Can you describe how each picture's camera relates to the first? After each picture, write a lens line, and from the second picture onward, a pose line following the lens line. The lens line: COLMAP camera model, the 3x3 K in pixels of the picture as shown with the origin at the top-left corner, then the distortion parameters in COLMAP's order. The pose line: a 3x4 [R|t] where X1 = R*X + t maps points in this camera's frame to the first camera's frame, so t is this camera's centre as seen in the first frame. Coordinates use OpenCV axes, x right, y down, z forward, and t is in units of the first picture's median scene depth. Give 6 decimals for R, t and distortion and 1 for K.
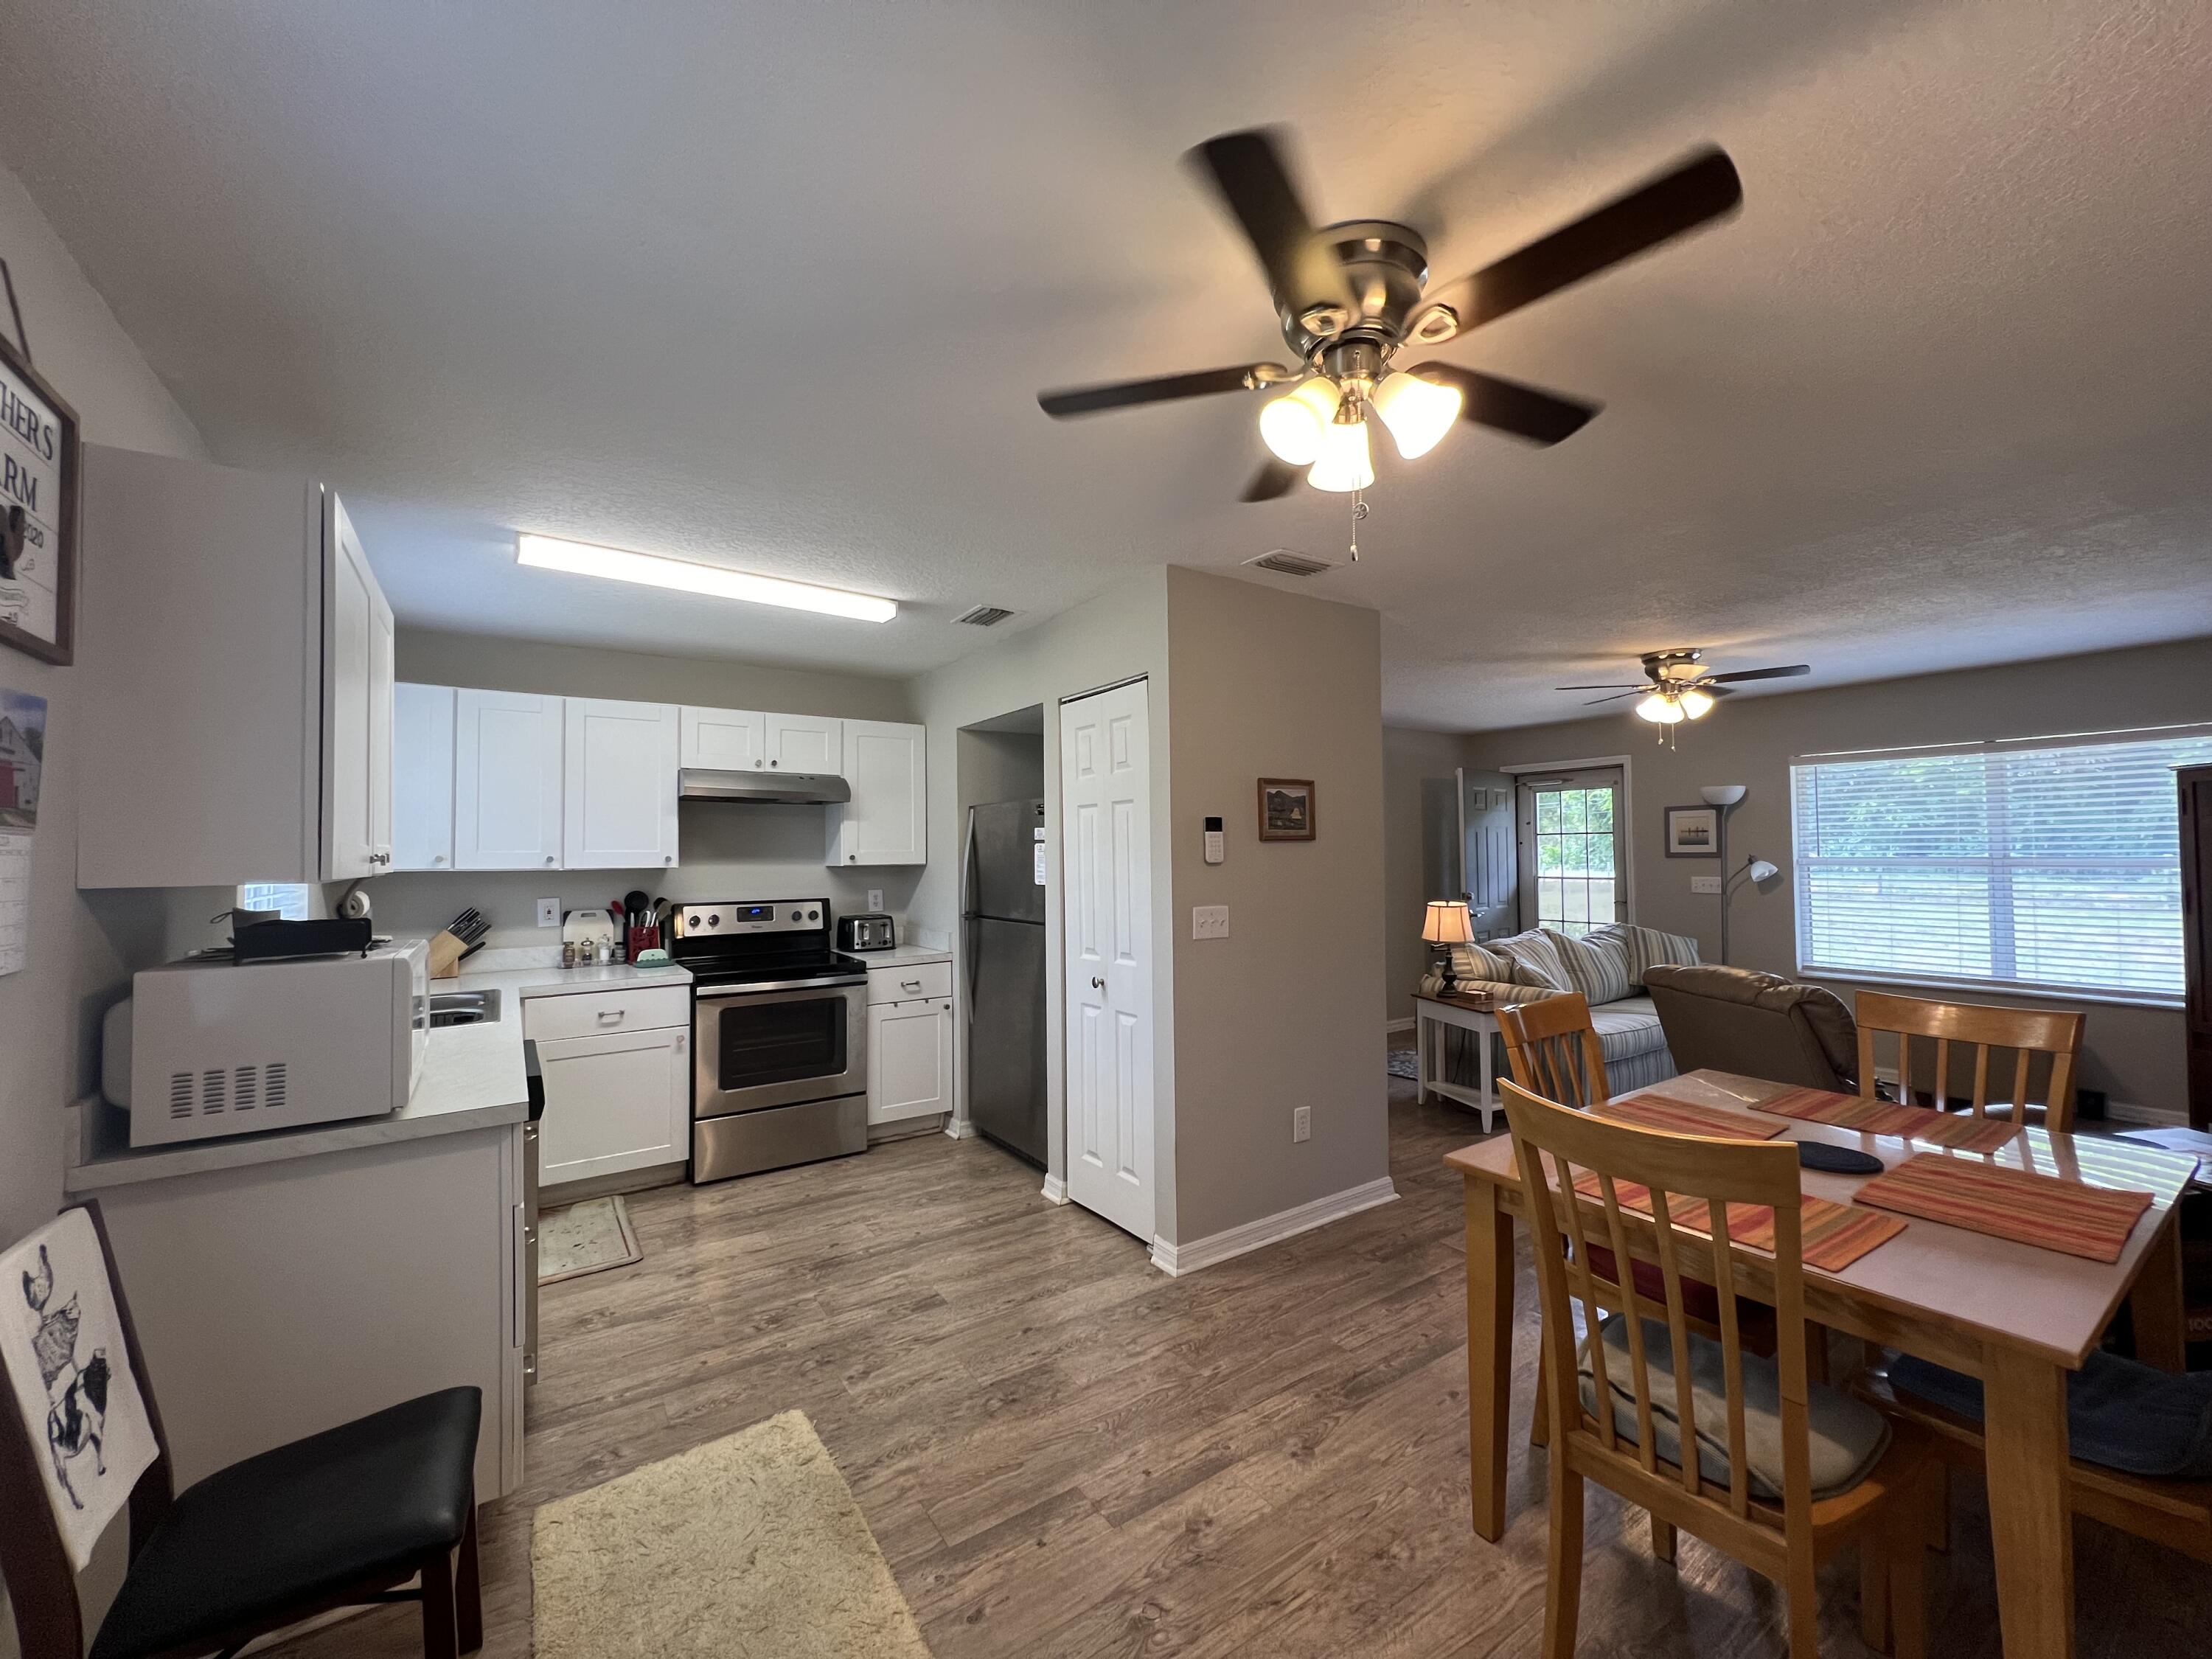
lens RADIAL K [[884.6, 0, 1107.0], [0, 884.6, 833.9], [0, 0, 1]] dist [-0.000193, 0.000565]
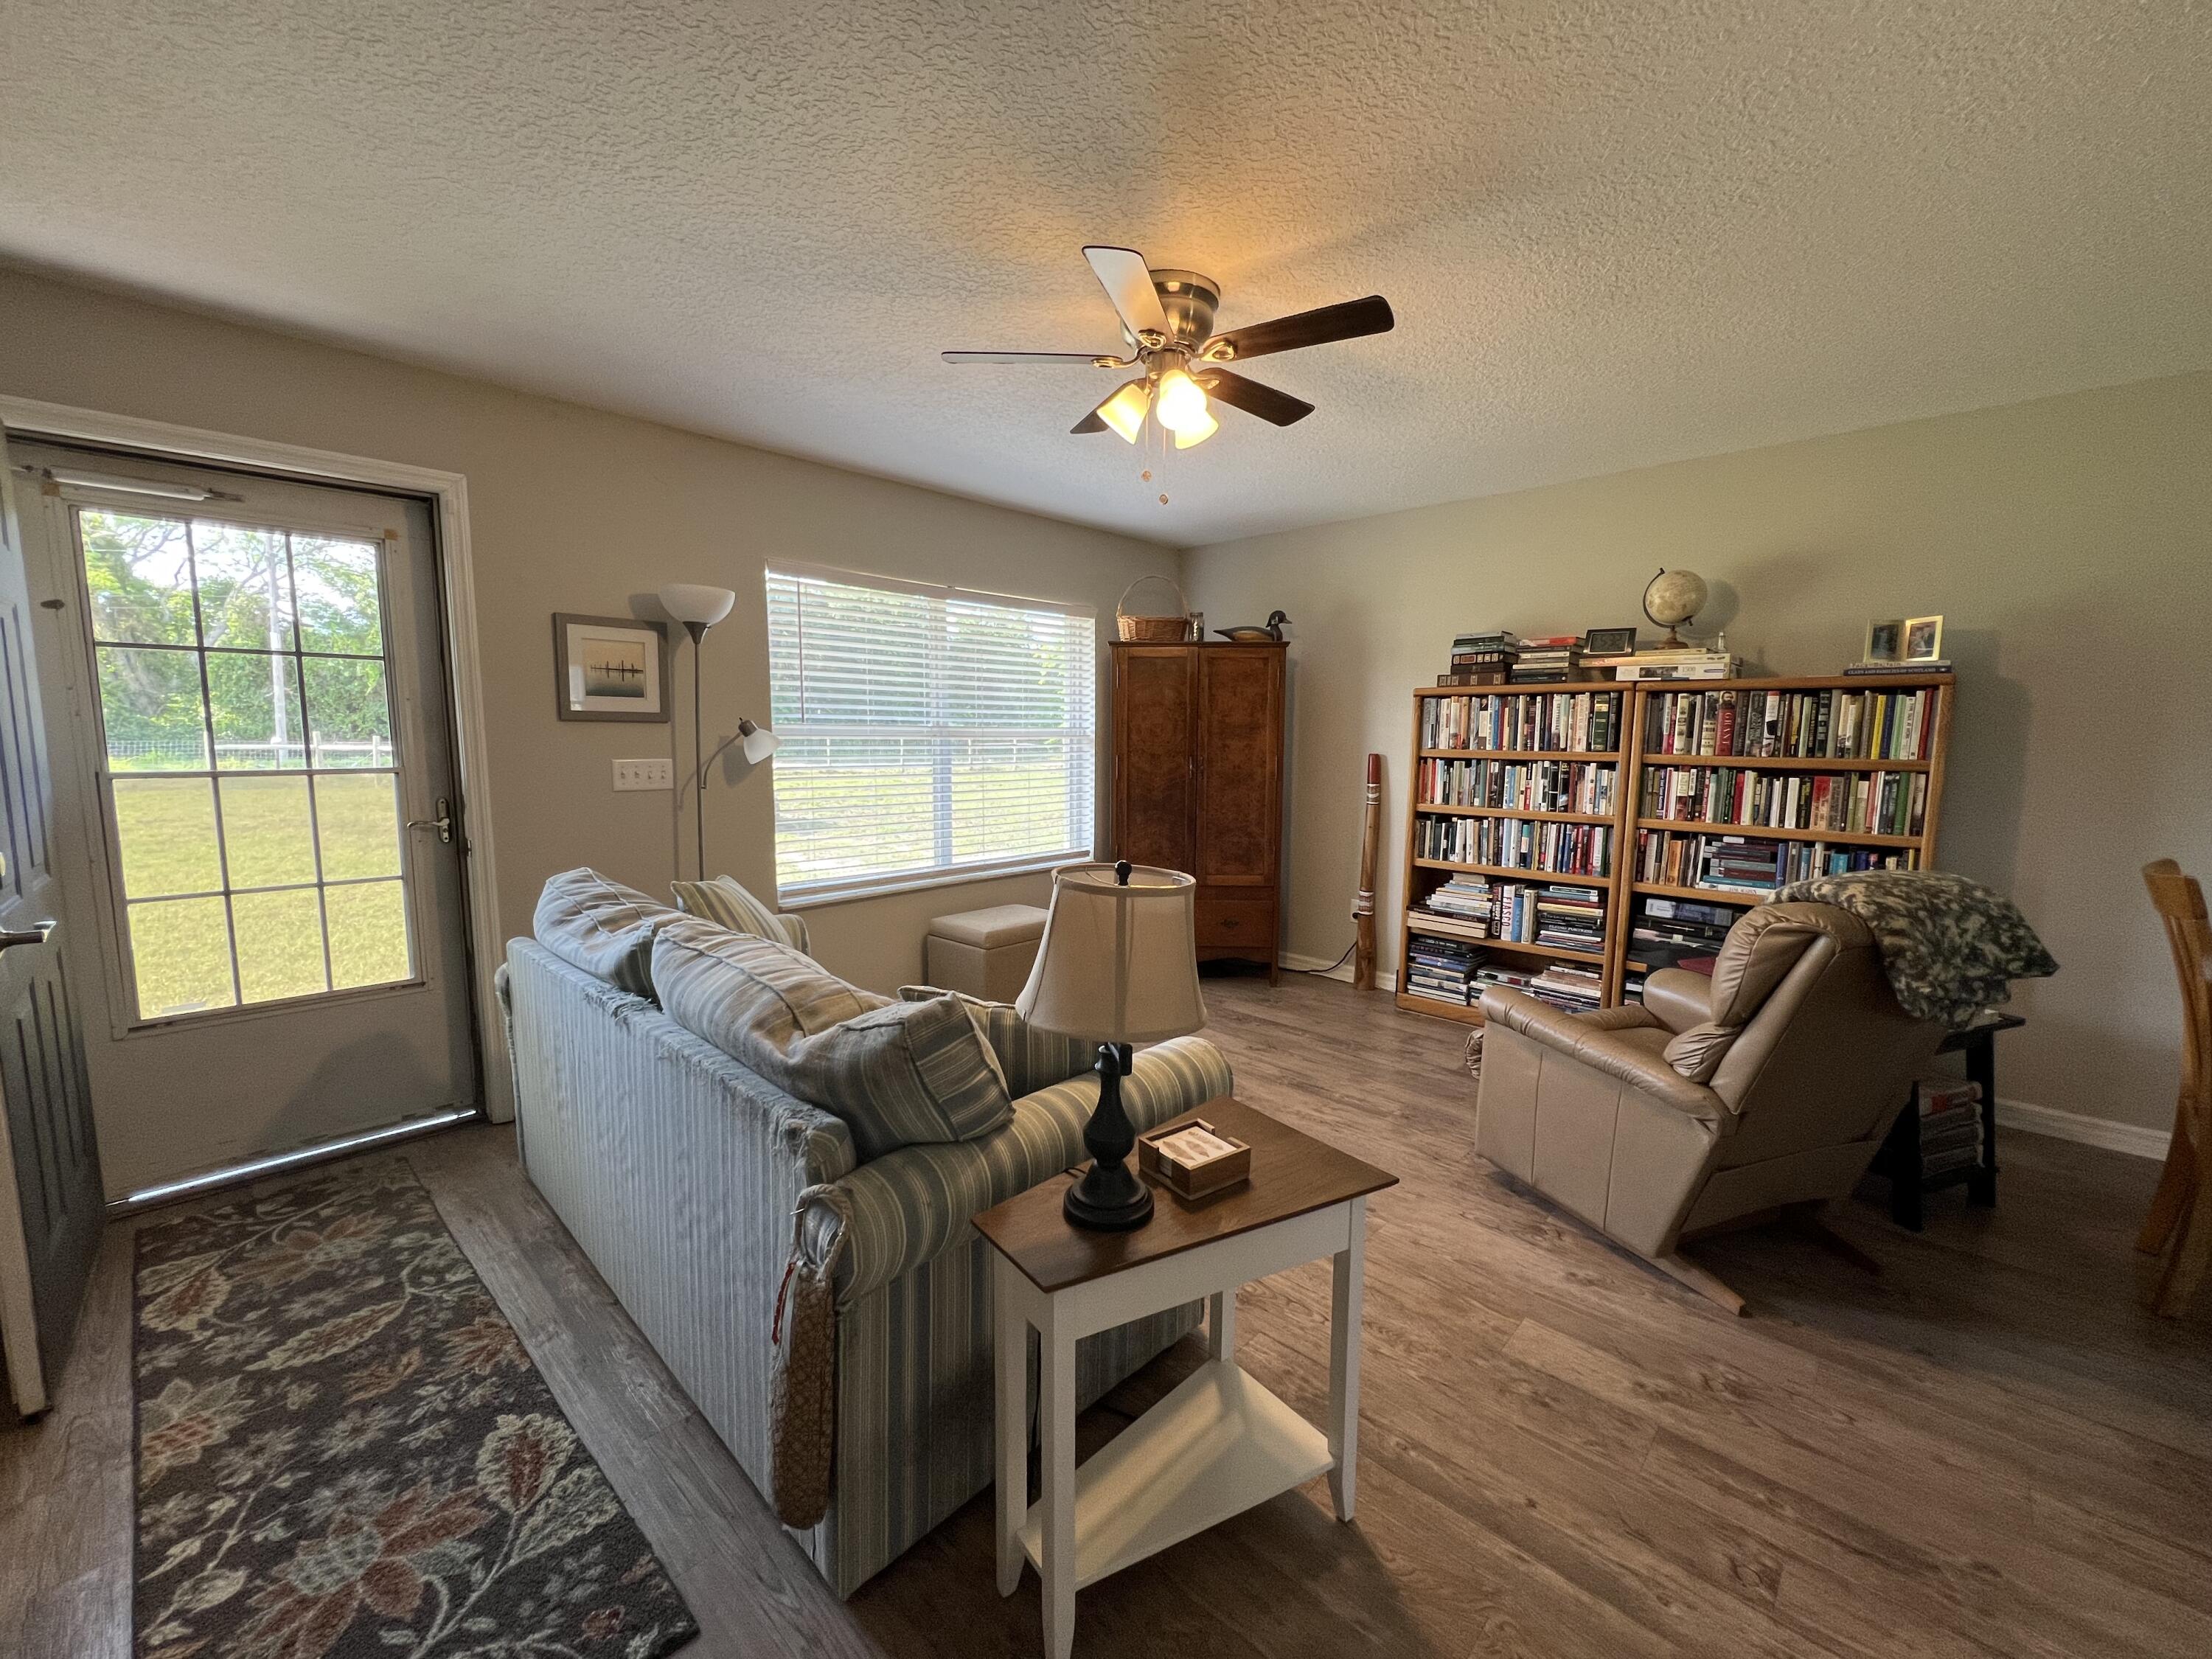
lens RADIAL K [[884.6, 0, 1107.0], [0, 884.6, 833.9], [0, 0, 1]] dist [-0.000193, 0.000565]
pose [[-0.207121, -0.102751, 0.972905, 0.166826], [-0.027388, 0.994688, 0.099221, 0.053154], [-0.977932, -0.006095, -0.208835, 1.351512]]
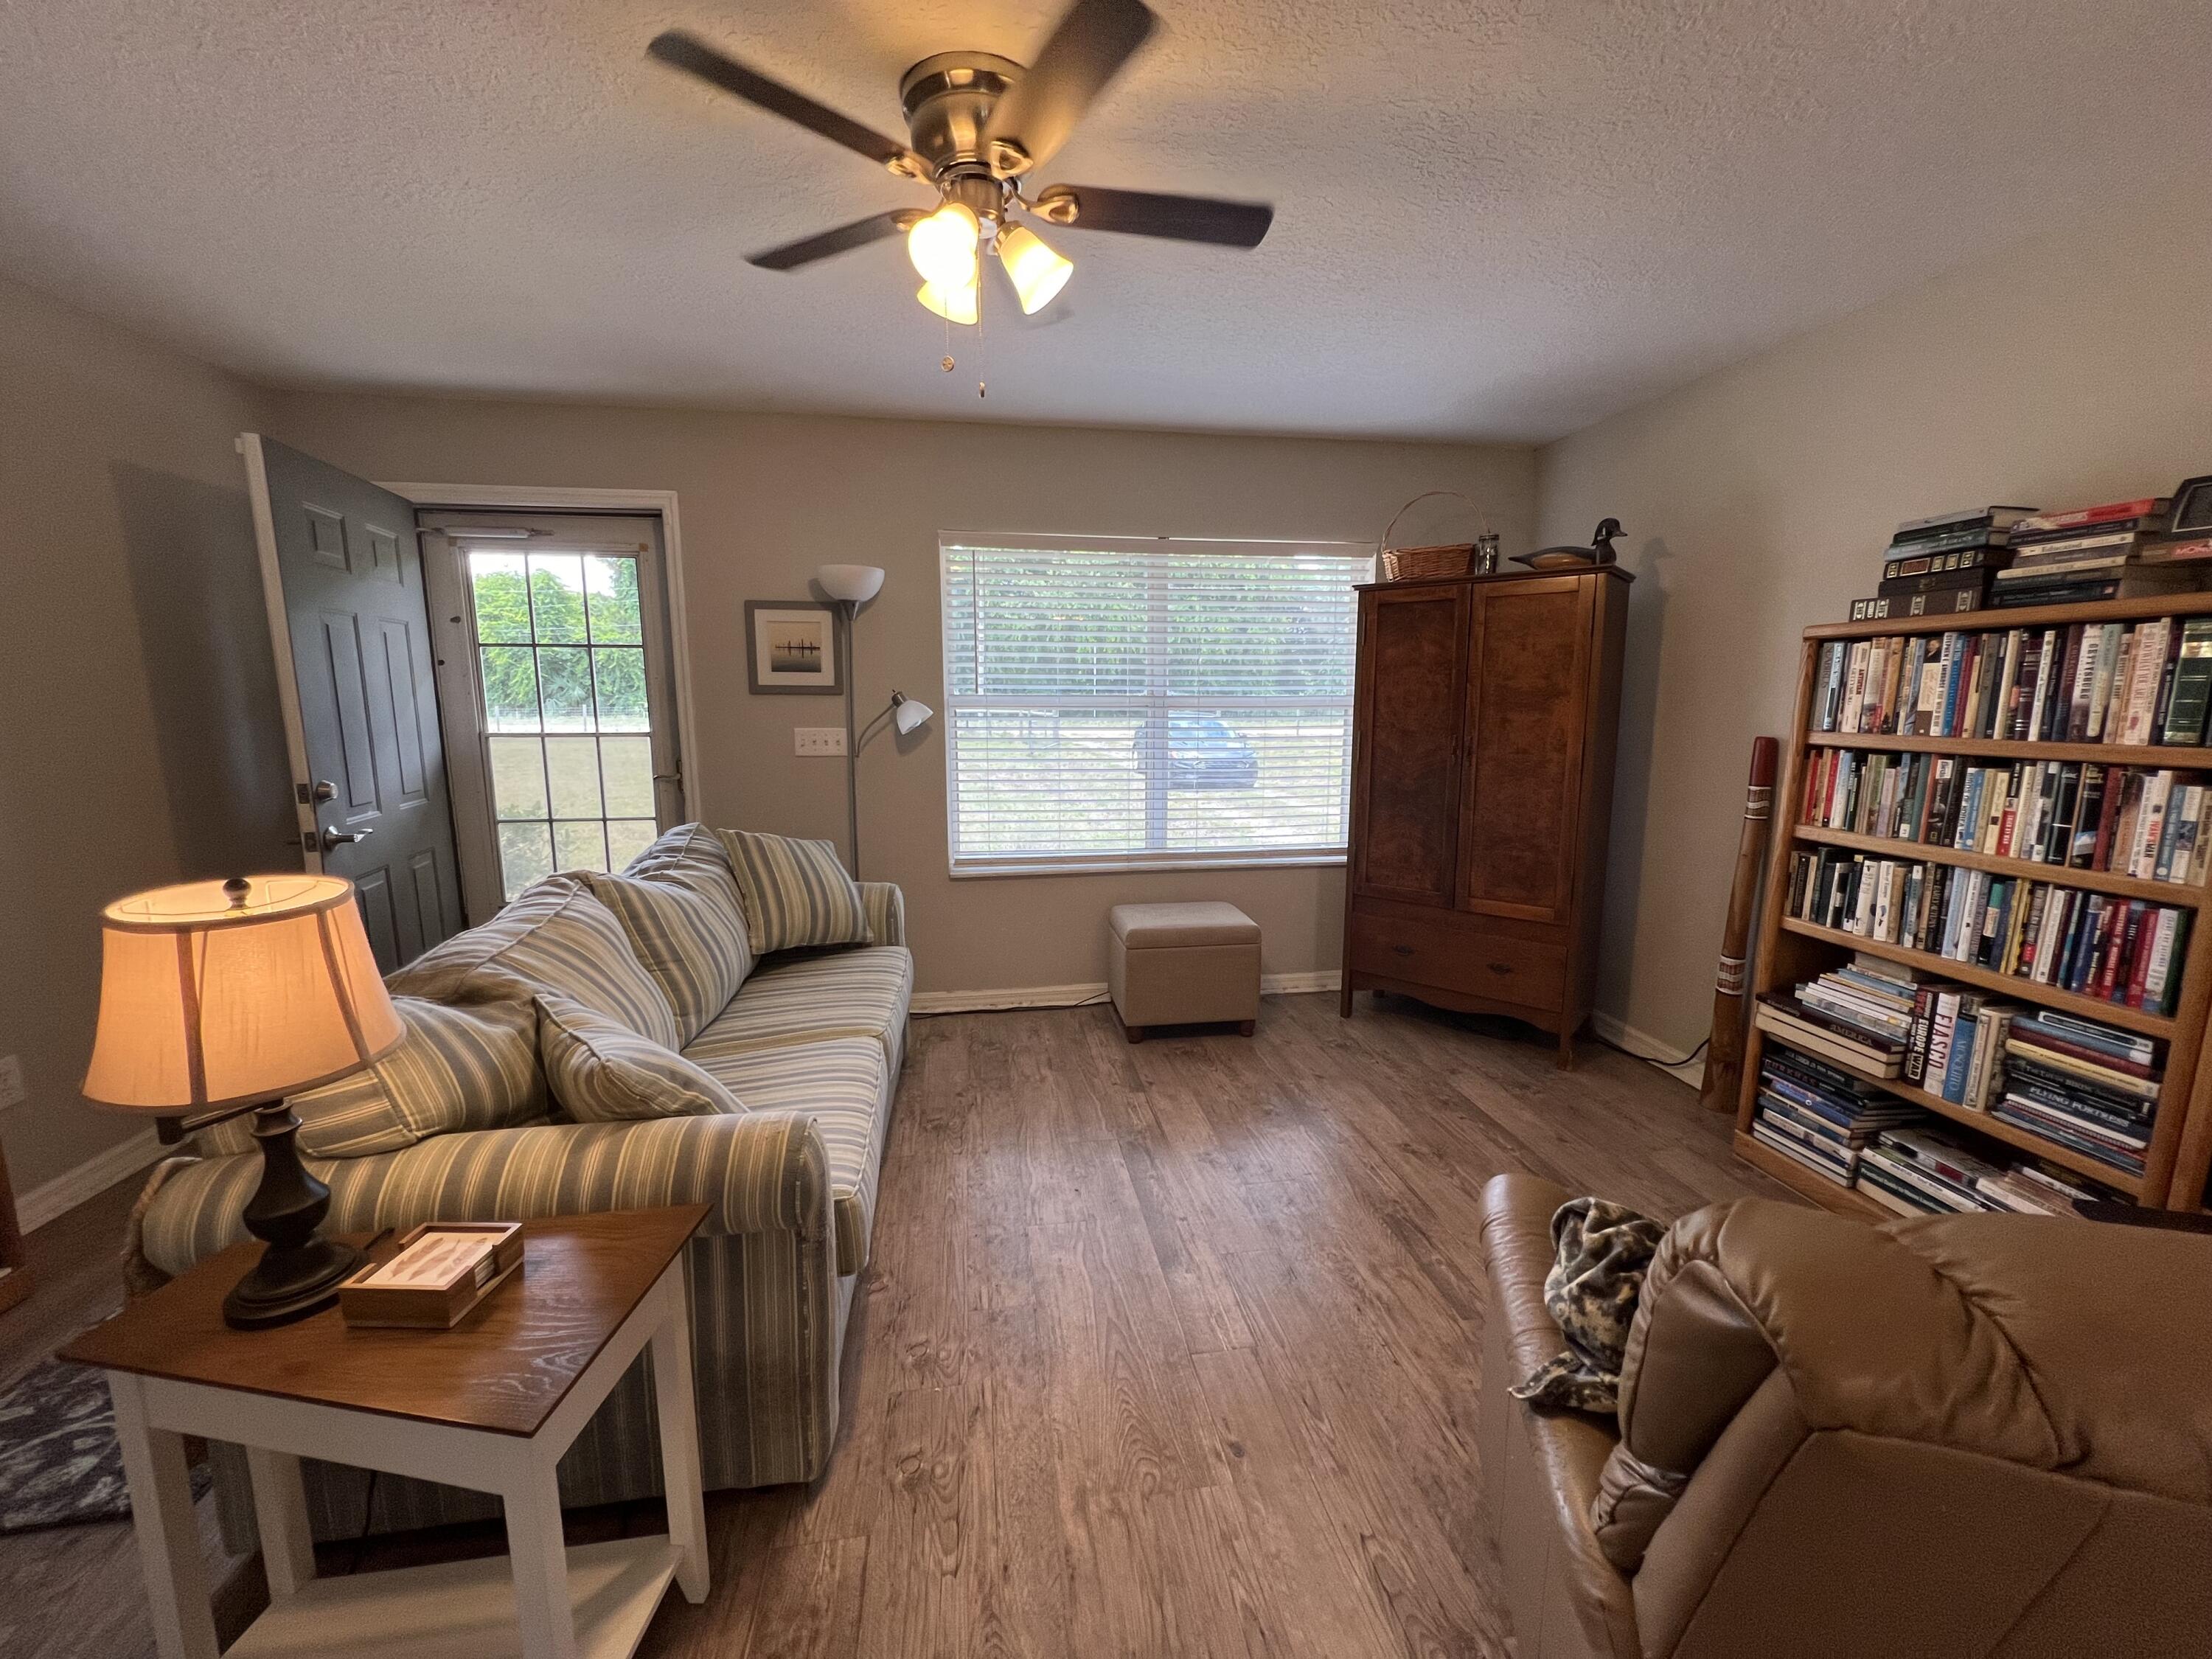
lens RADIAL K [[884.6, 0, 1107.0], [0, 884.6, 833.9], [0, 0, 1]] dist [-0.000193, 0.000565]
pose [[0.427808, -0.129677, 0.894519, 0.366976], [-0.027276, 0.987352, 0.156180, 0.033978], [-0.903458, -0.091213, 0.418860, 0.930076]]
